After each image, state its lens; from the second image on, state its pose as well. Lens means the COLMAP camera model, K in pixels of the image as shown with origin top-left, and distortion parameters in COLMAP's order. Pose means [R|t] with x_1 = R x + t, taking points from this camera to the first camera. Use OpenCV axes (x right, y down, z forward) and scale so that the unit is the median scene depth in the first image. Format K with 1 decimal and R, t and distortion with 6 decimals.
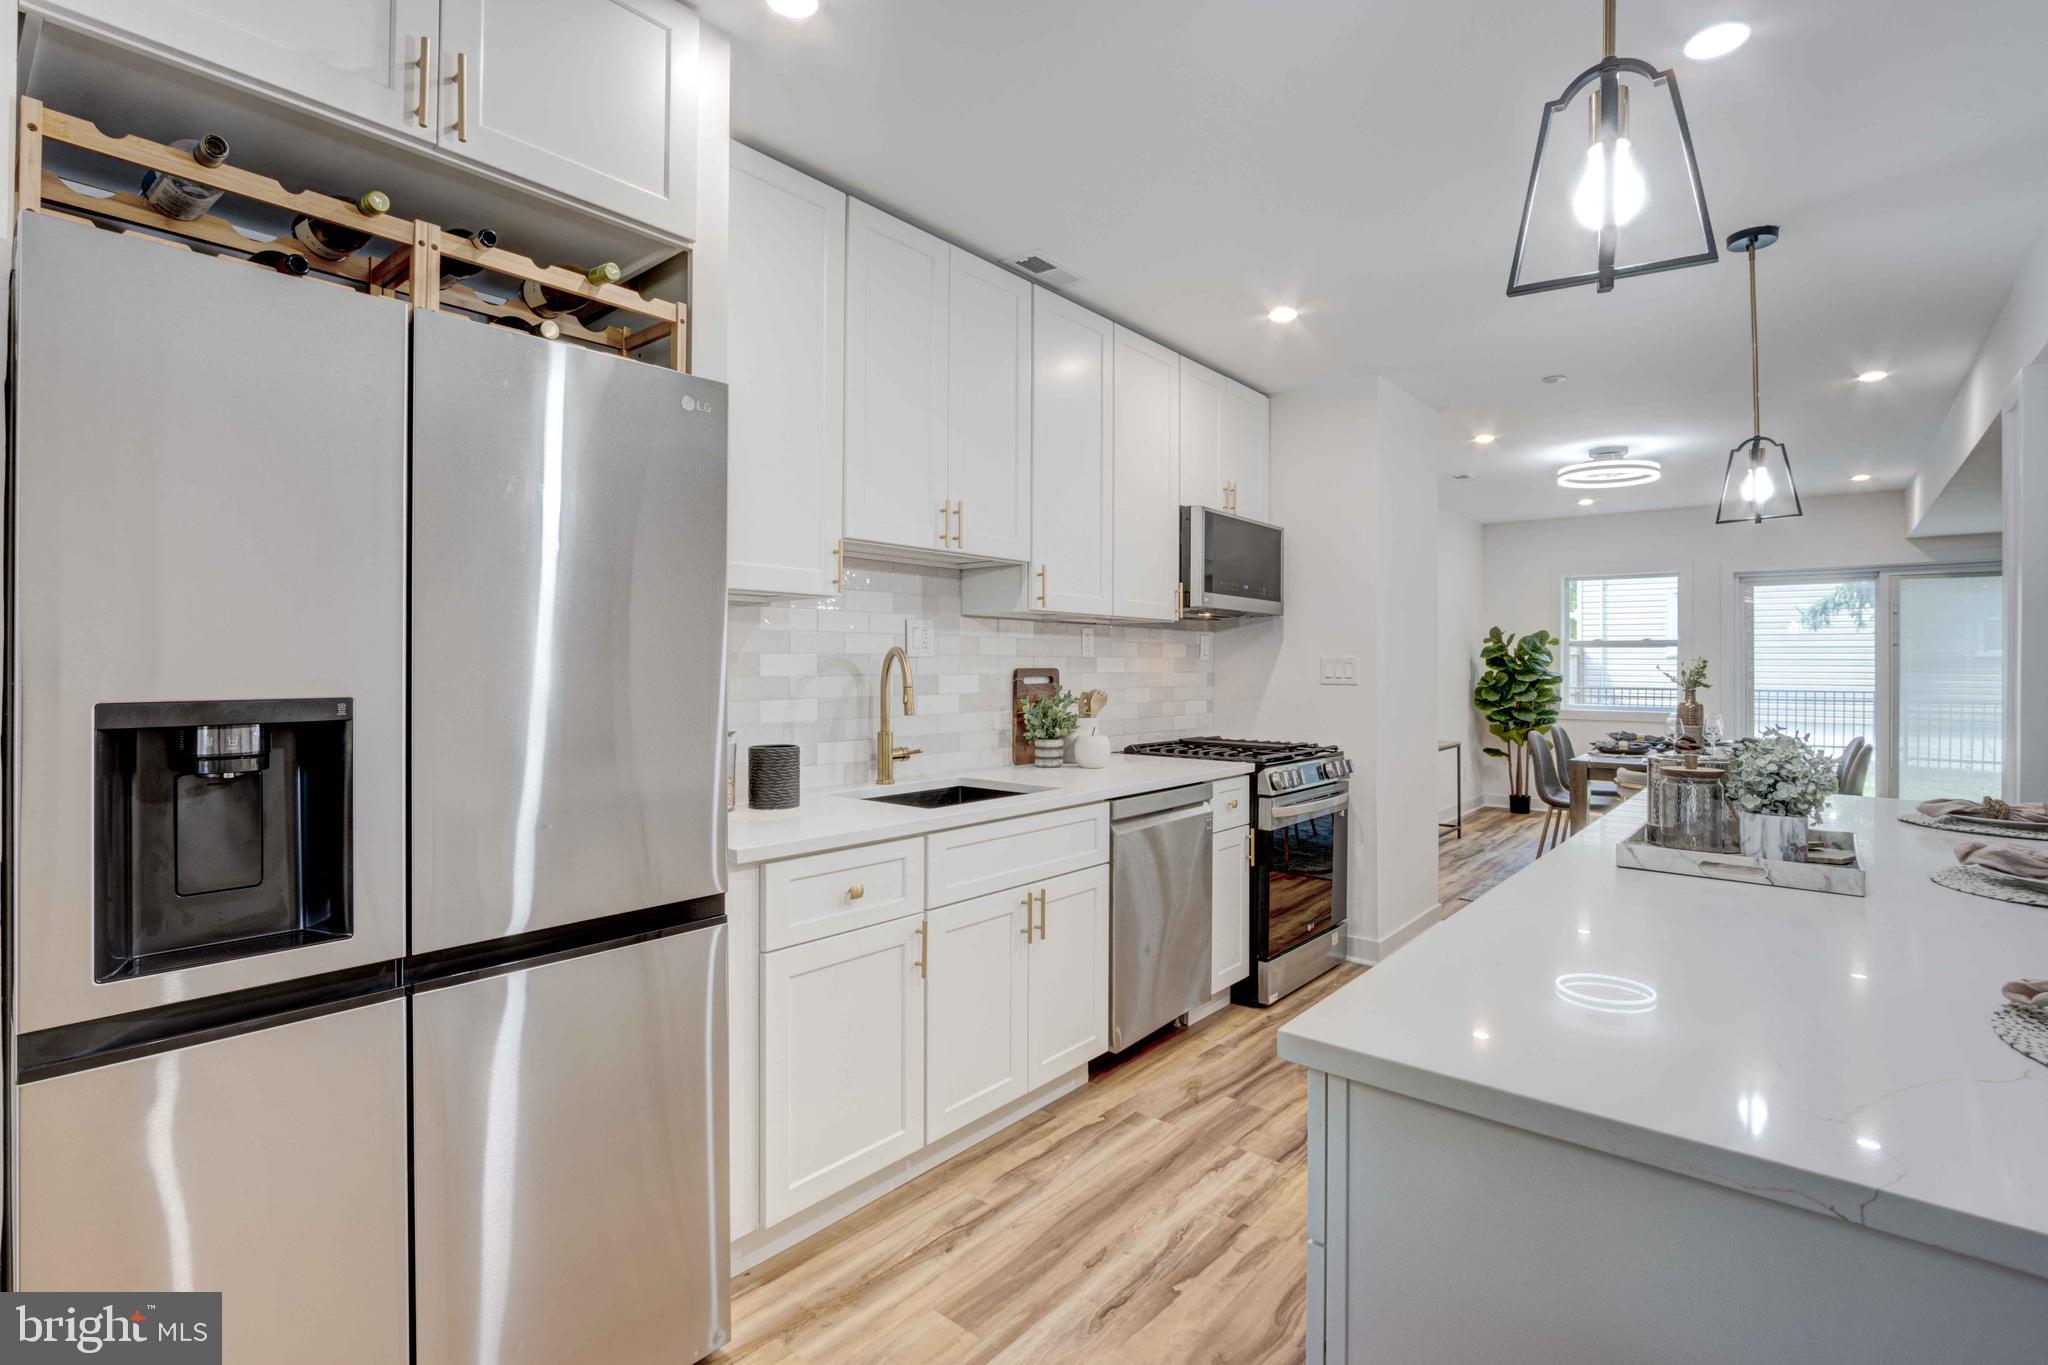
lens RADIAL K [[953.5, 0, 1012.1], [0, 953.5, 660.4], [0, 0, 1]] dist [-0.024831, 0.005676]
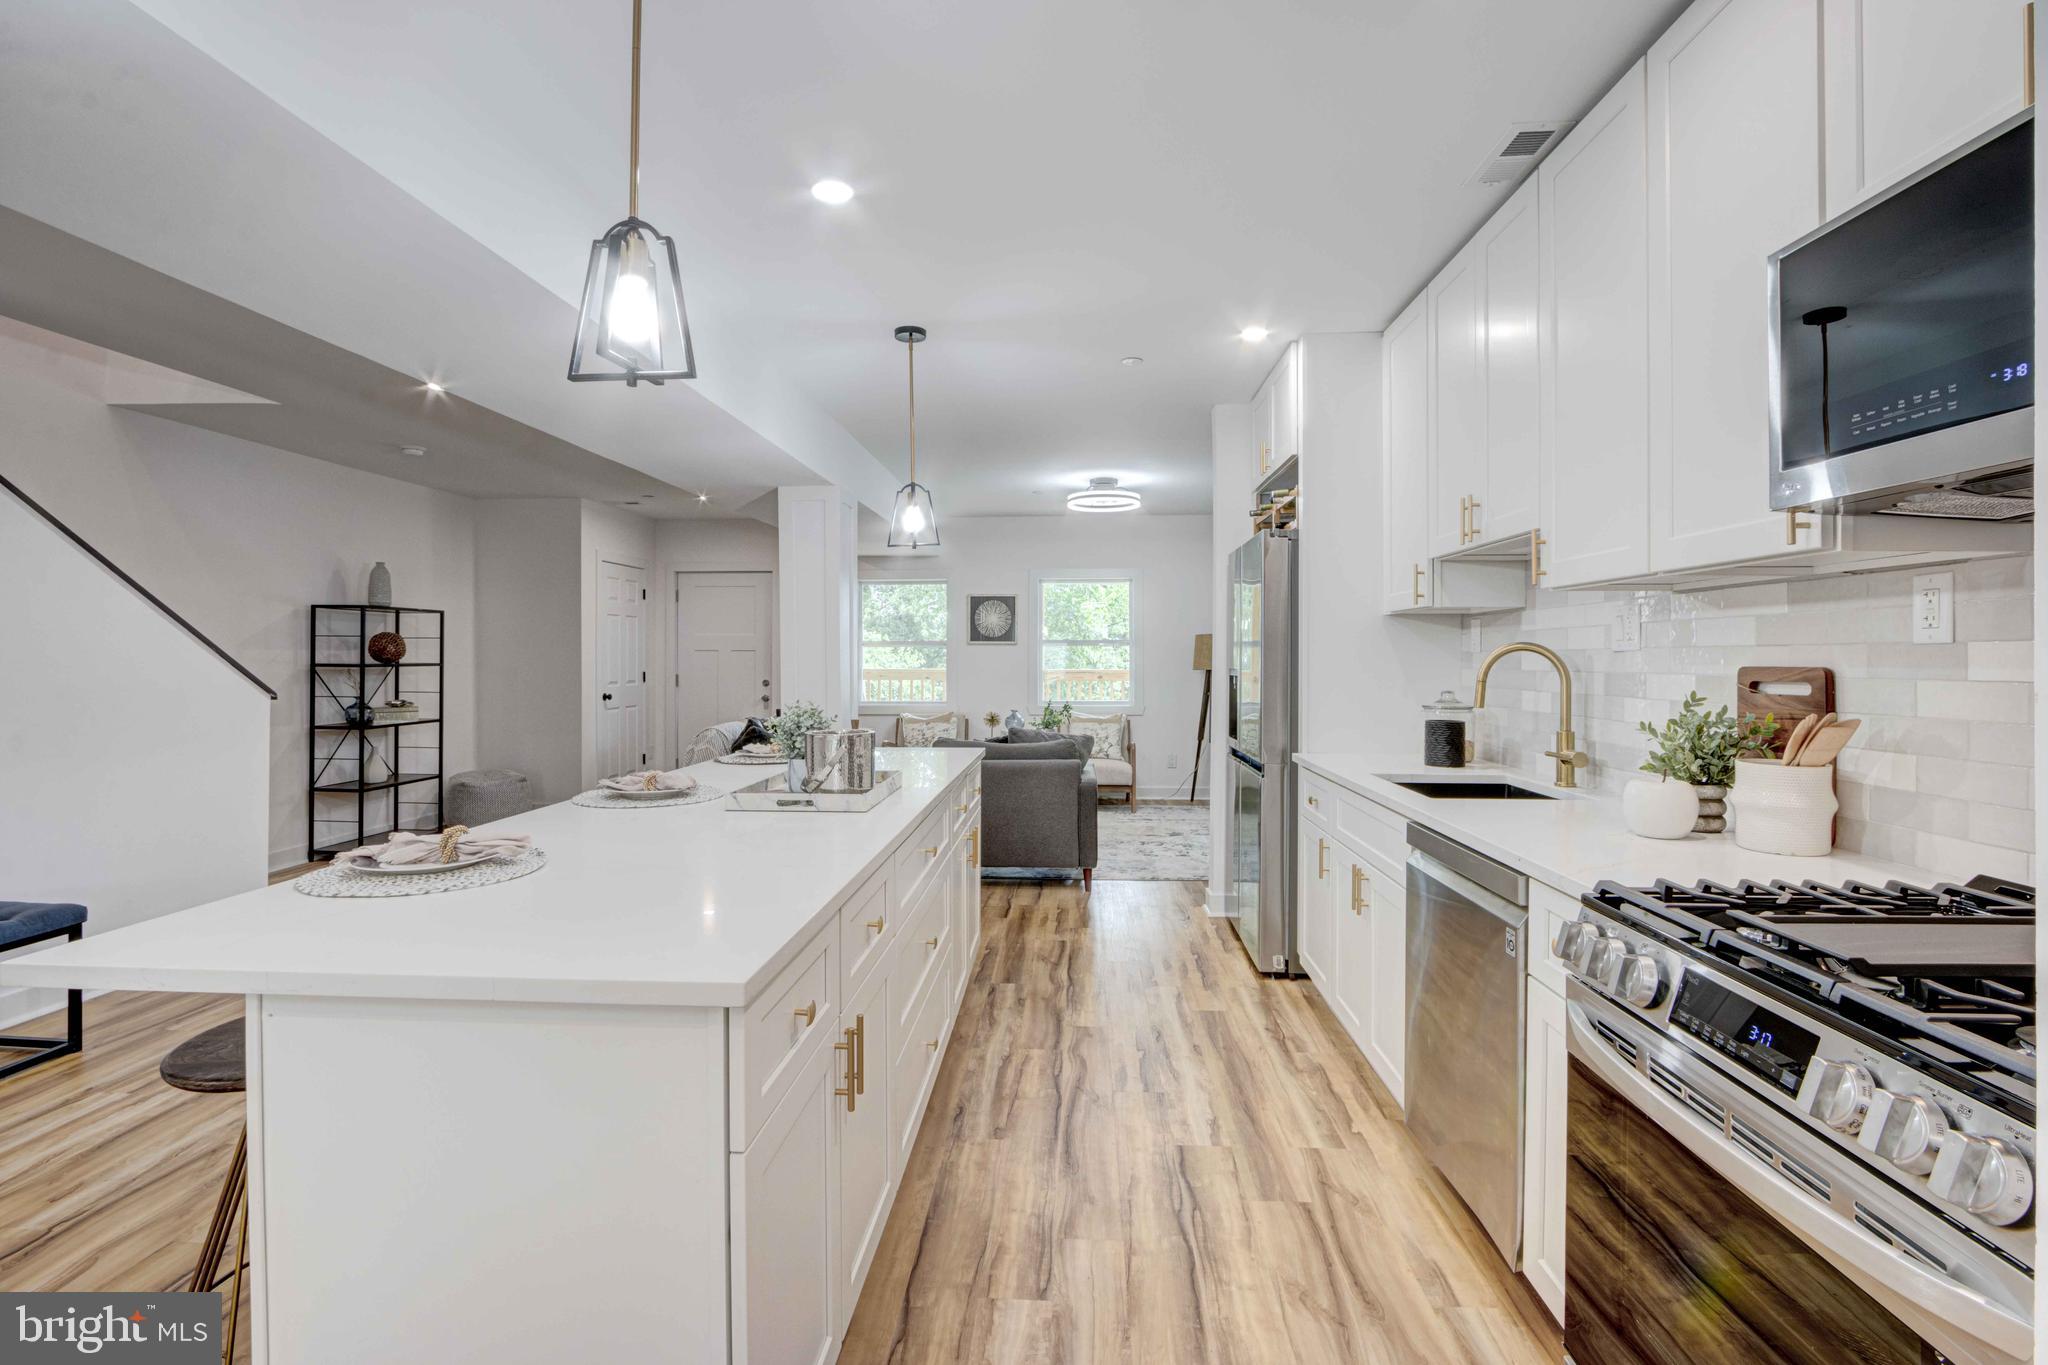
lens RADIAL K [[953.5, 0, 1010.1], [0, 953.5, 661.4], [0, 0, 1]] dist [-0.024831, 0.005676]
pose [[-0.803870, -0.002761, -0.594798, 0.768901], [-0.002326, 0.999996, -0.001498, 0.007587], [0.594800, 0.000179, -0.803874, 1.268991]]
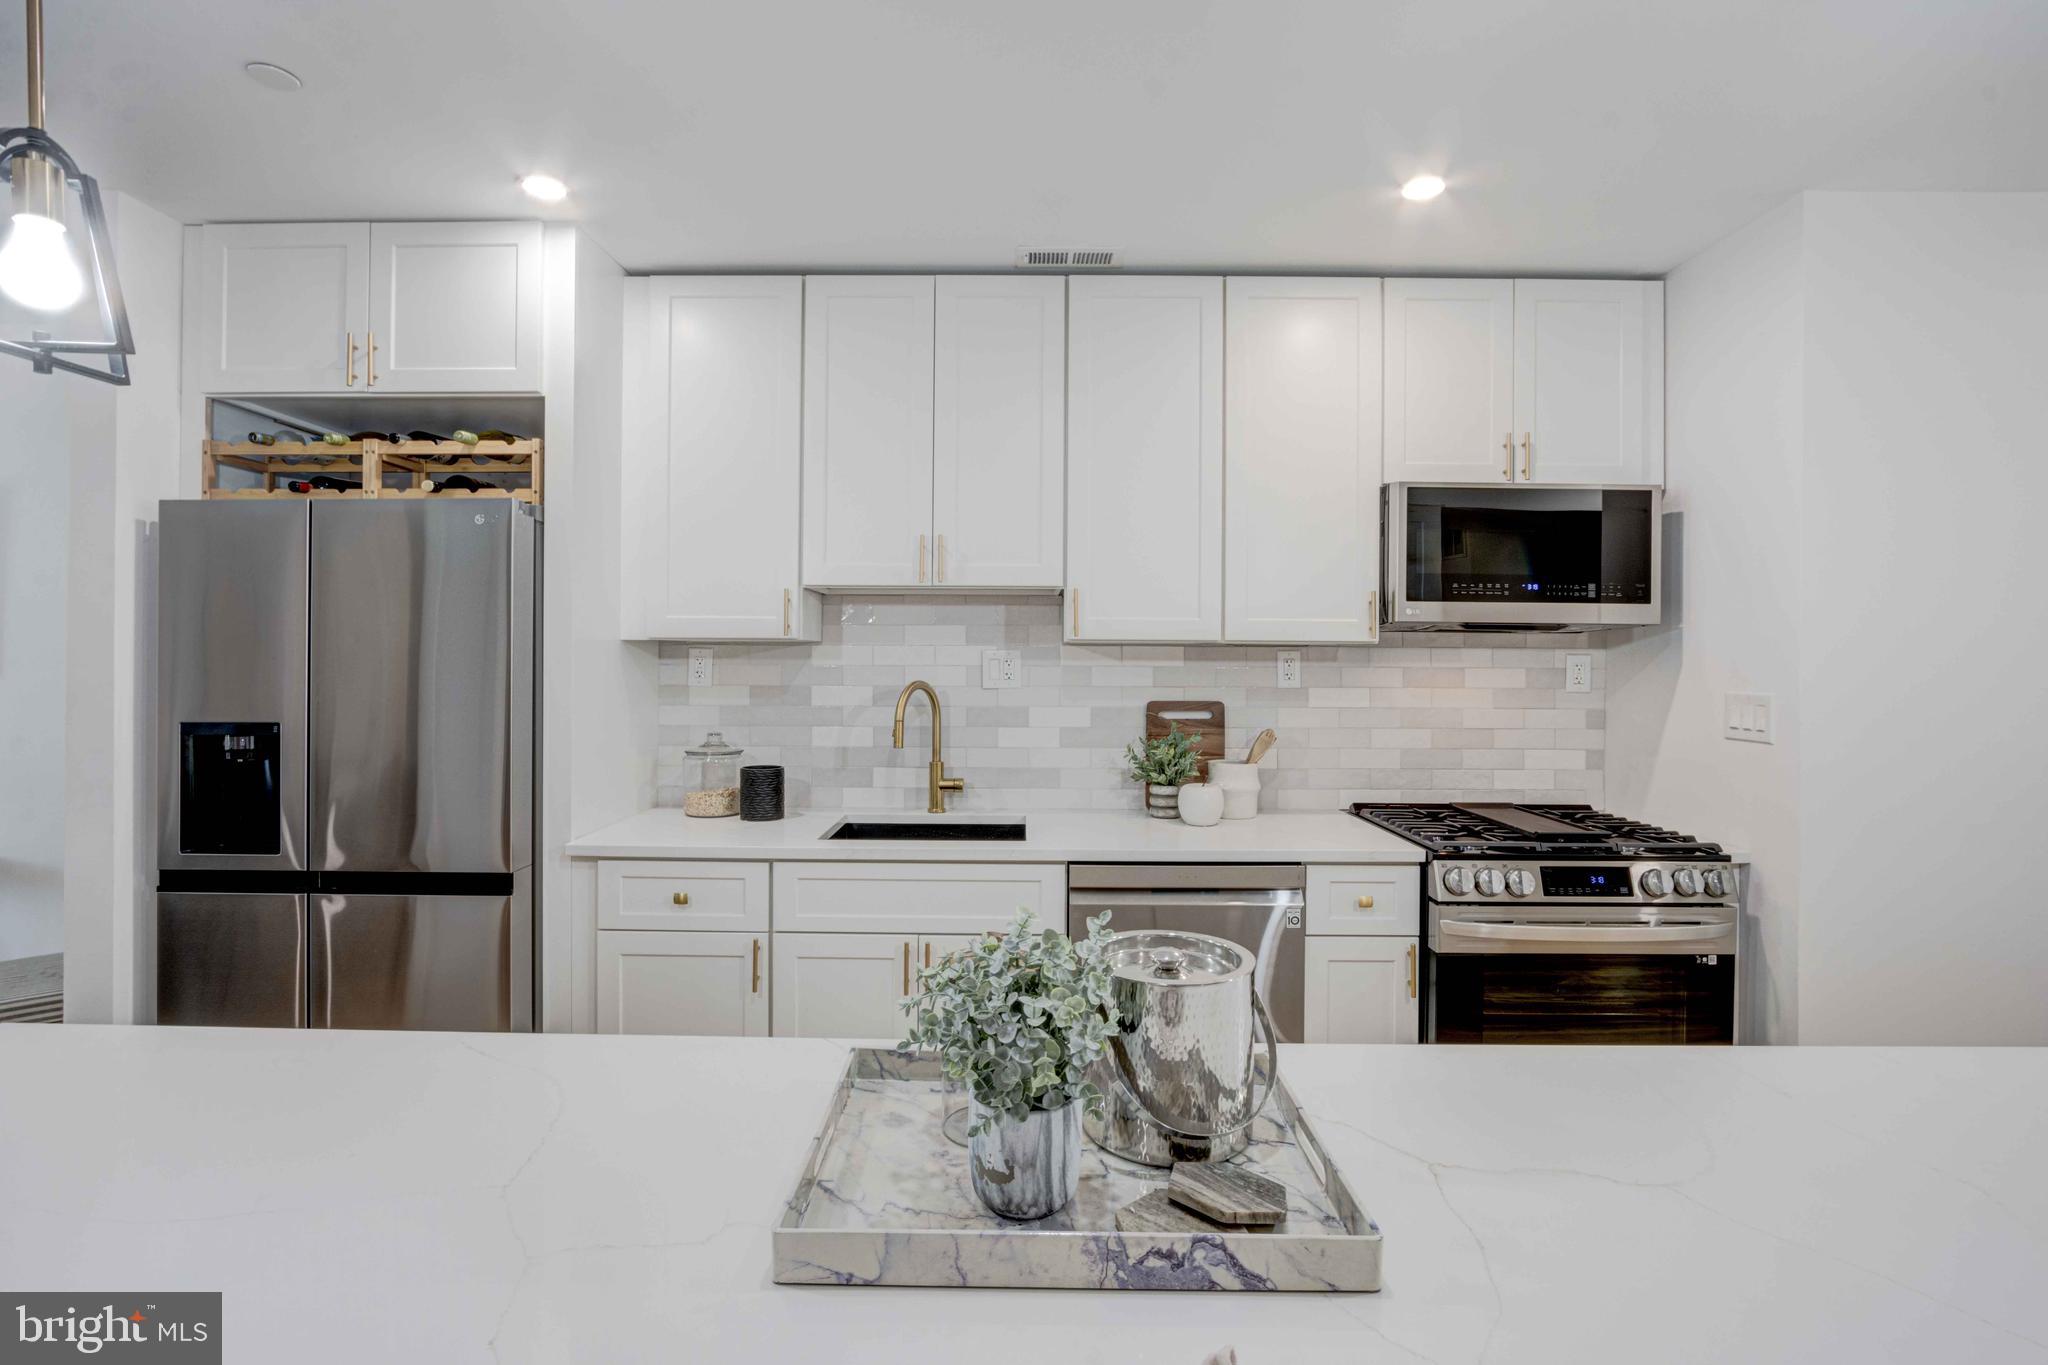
lens RADIAL K [[953.5, 0, 1014.7], [0, 953.5, 657.8], [0, 0, 1]] dist [-0.024831, 0.005676]
pose [[0.645475, -0.000775, -0.763781, 0.630025], [0.000645, 1.000000, -0.000470, -0.032991], [0.763781, -0.000189, 0.645475, 0.356948]]
